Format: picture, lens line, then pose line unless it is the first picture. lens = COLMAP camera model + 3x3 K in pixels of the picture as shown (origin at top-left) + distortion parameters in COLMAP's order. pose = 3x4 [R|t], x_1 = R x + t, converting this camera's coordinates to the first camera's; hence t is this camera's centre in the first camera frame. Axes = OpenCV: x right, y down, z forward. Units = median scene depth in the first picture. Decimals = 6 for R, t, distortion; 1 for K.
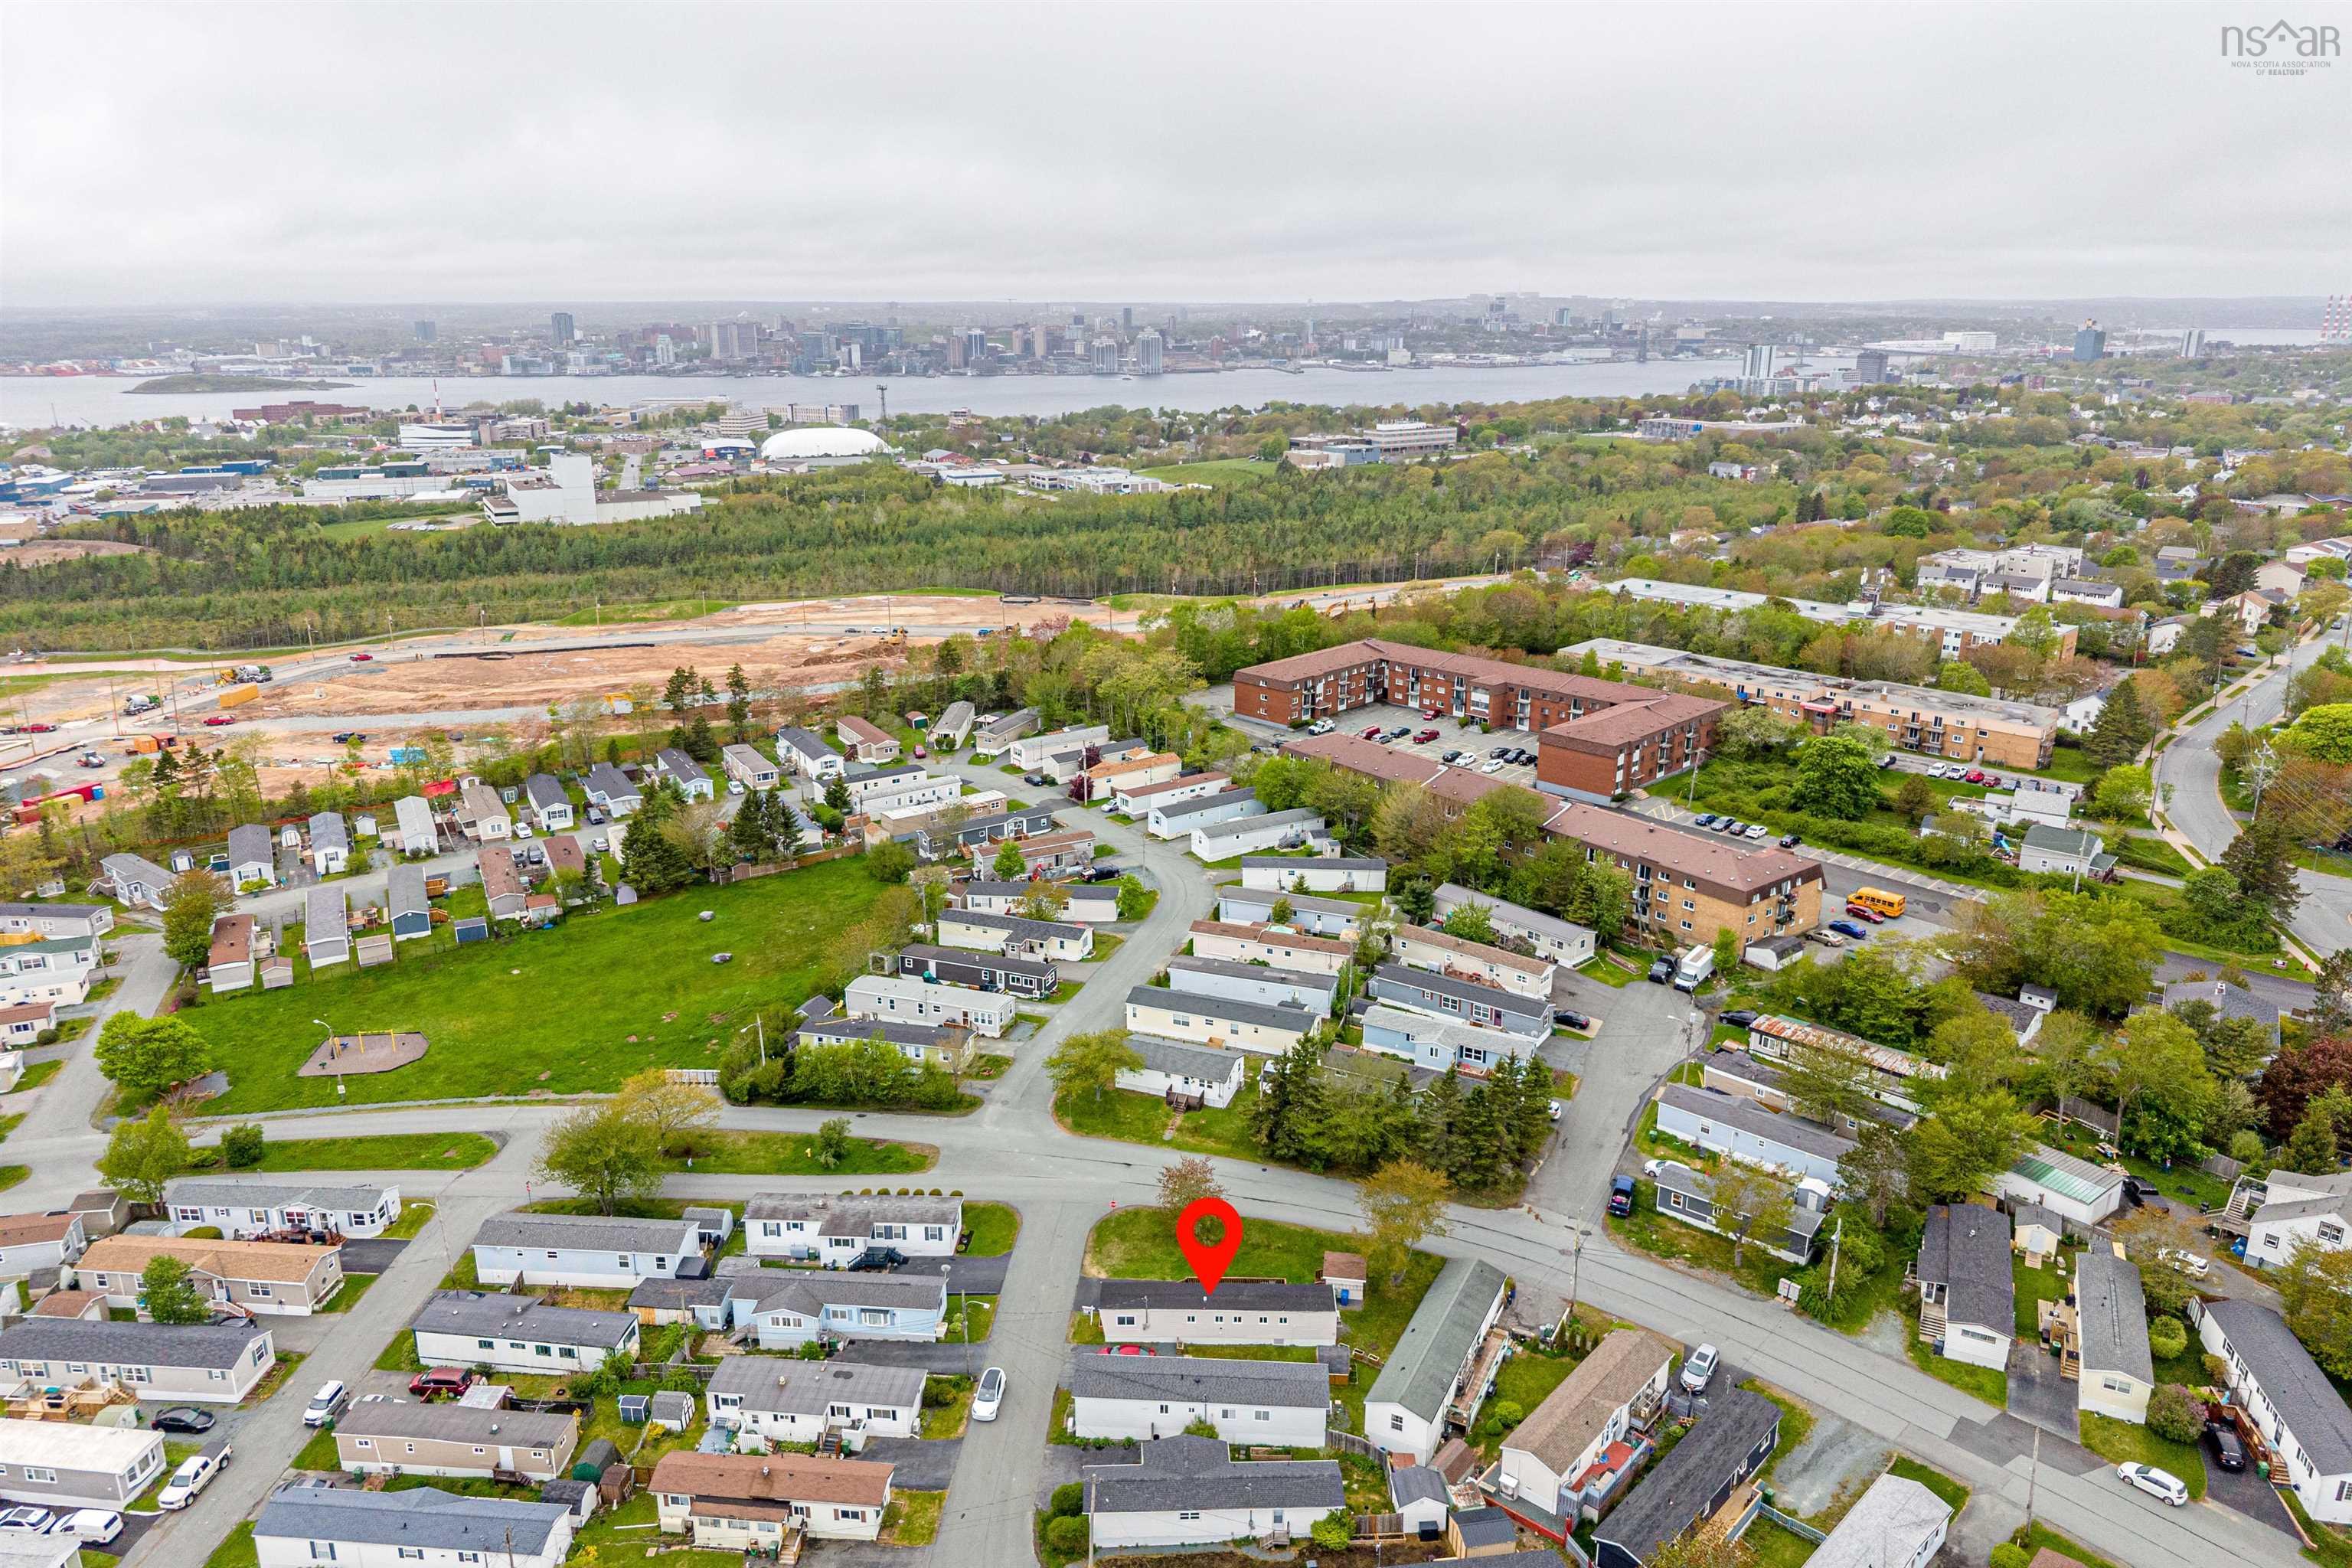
lens RADIAL K [[1666.3, 0, 1182.2], [0, 1666.3, 681.6], [0, 0, 1]] dist [0.051806, -0.088543]
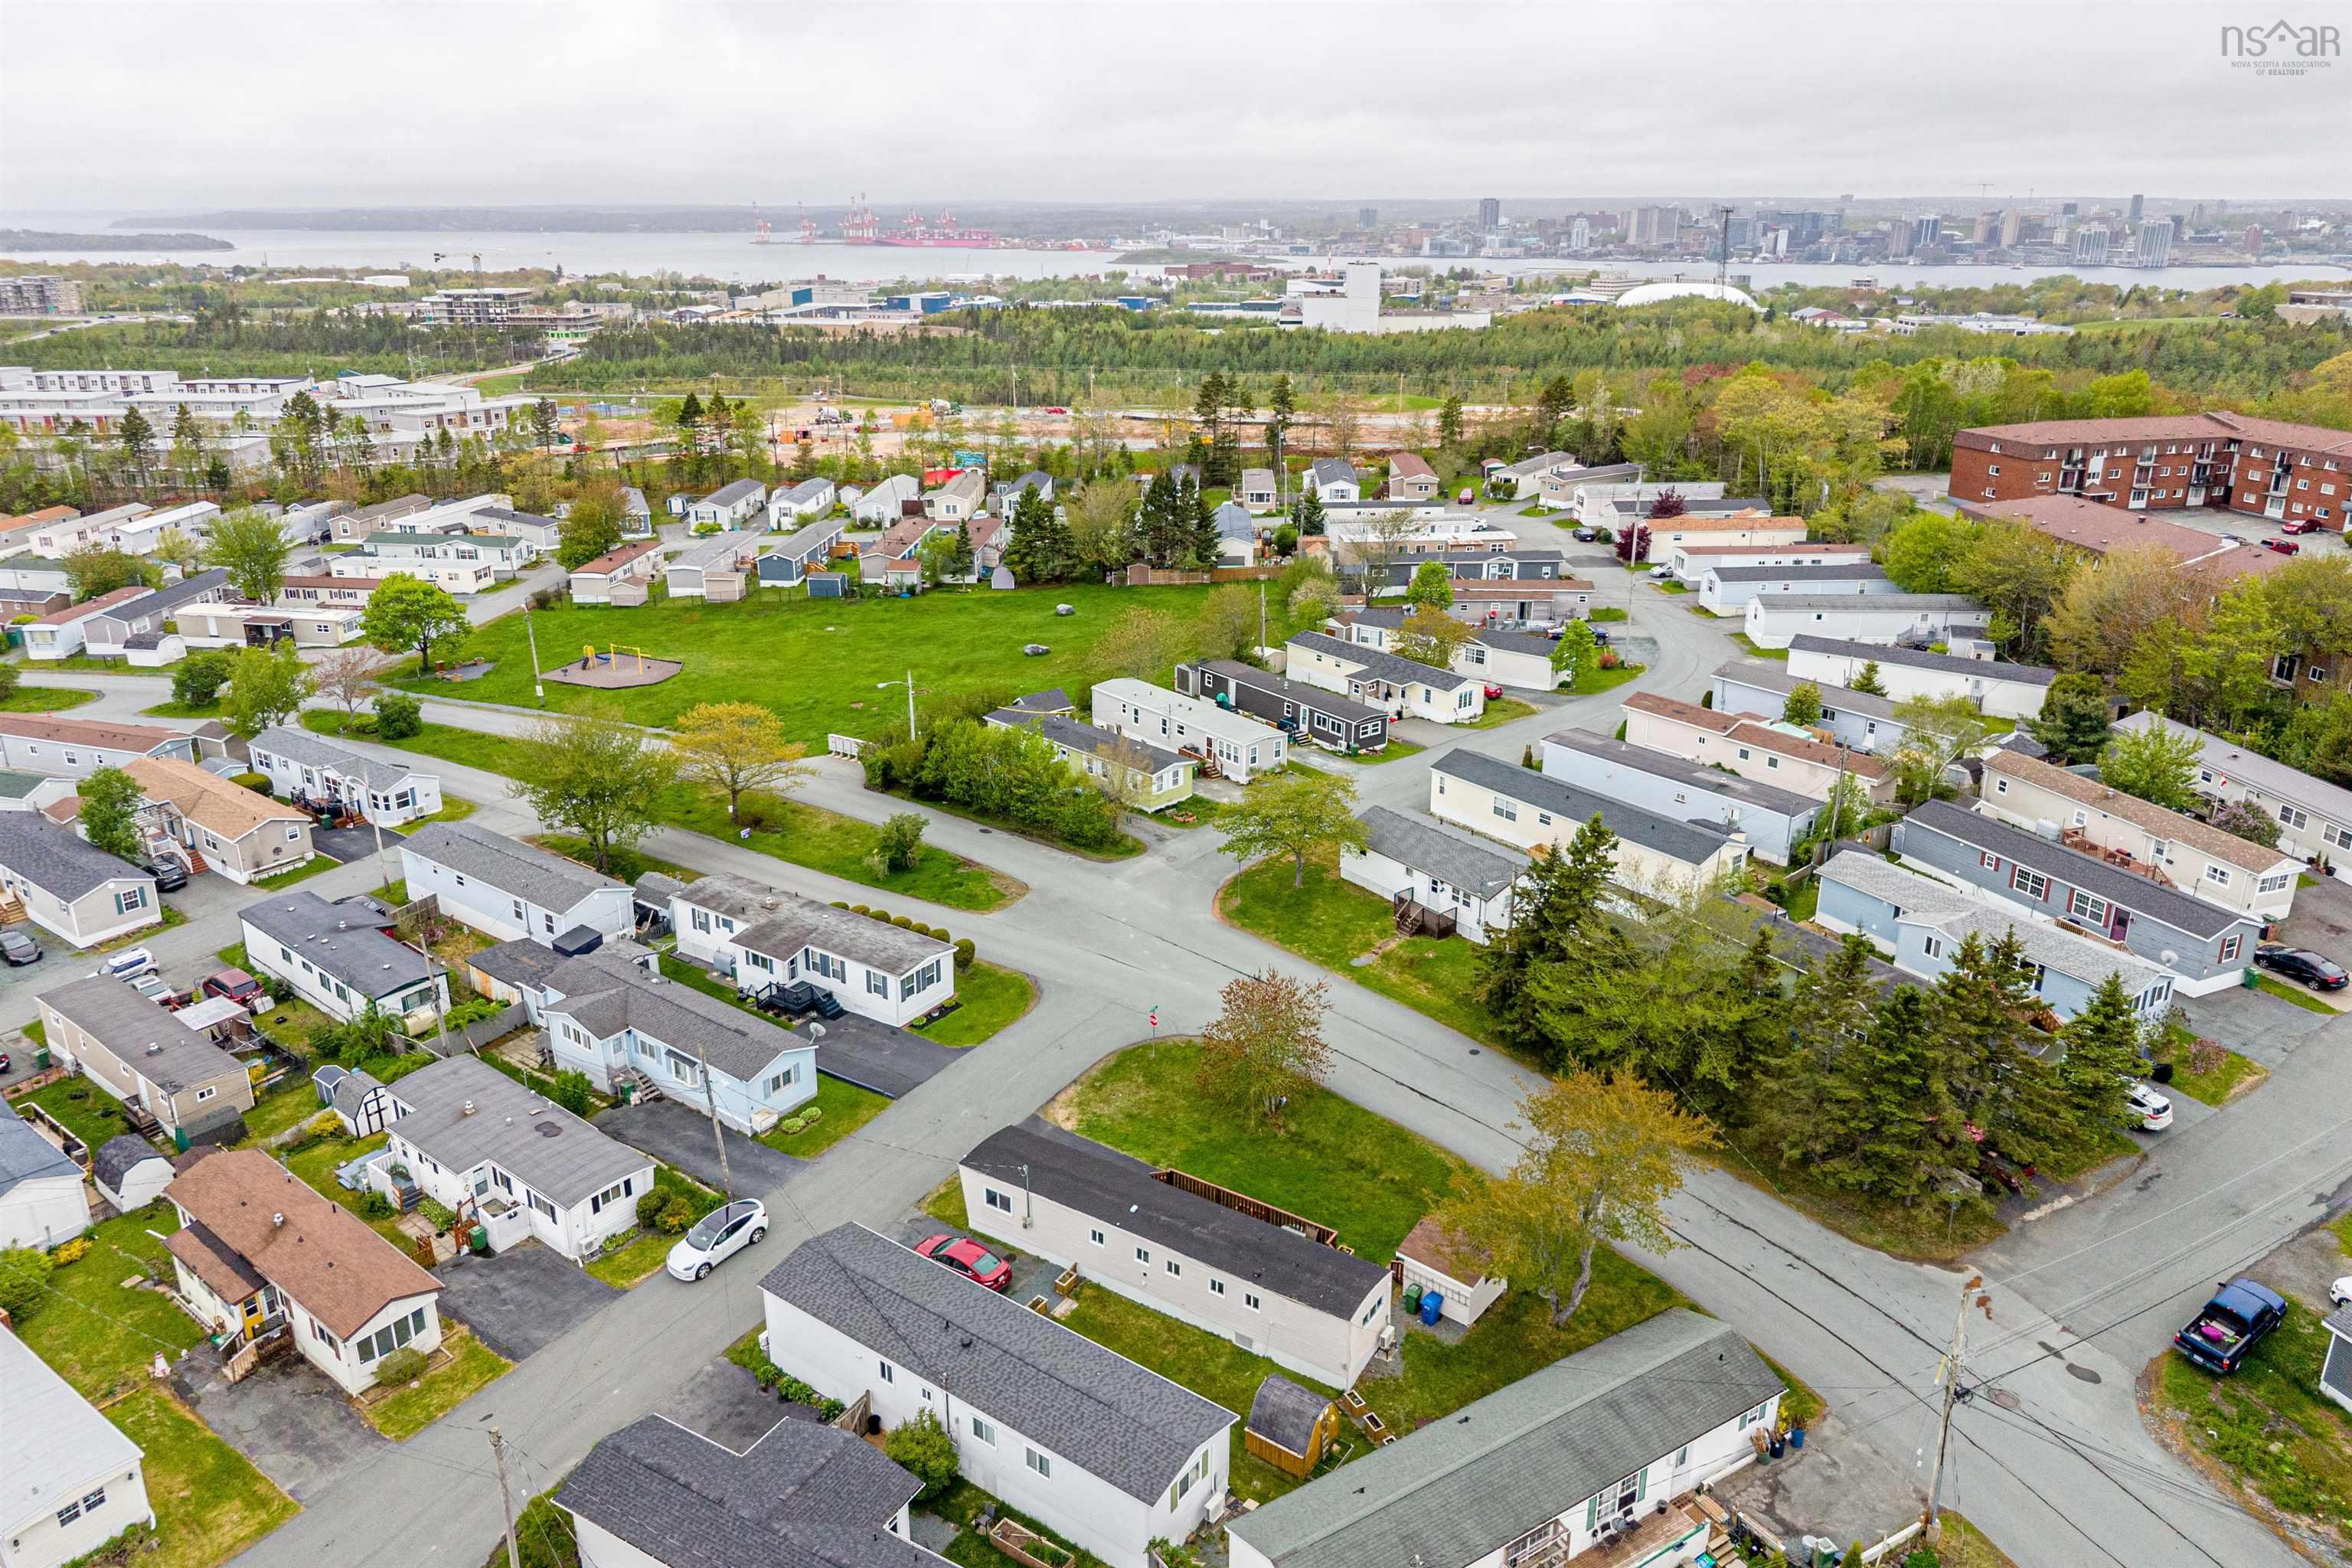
lens RADIAL K [[1577.7, 0, 1176.0], [0, 1577.7, 784.0], [0, 0, 1]] dist [0.028775, -0.030559]
pose [[0.840068, 0.178420, -0.512301, 0.175942], [-0.123138, 0.982432, 0.140233, 0.120455], [0.528321, -0.054722, 0.847279, 0.426080]]
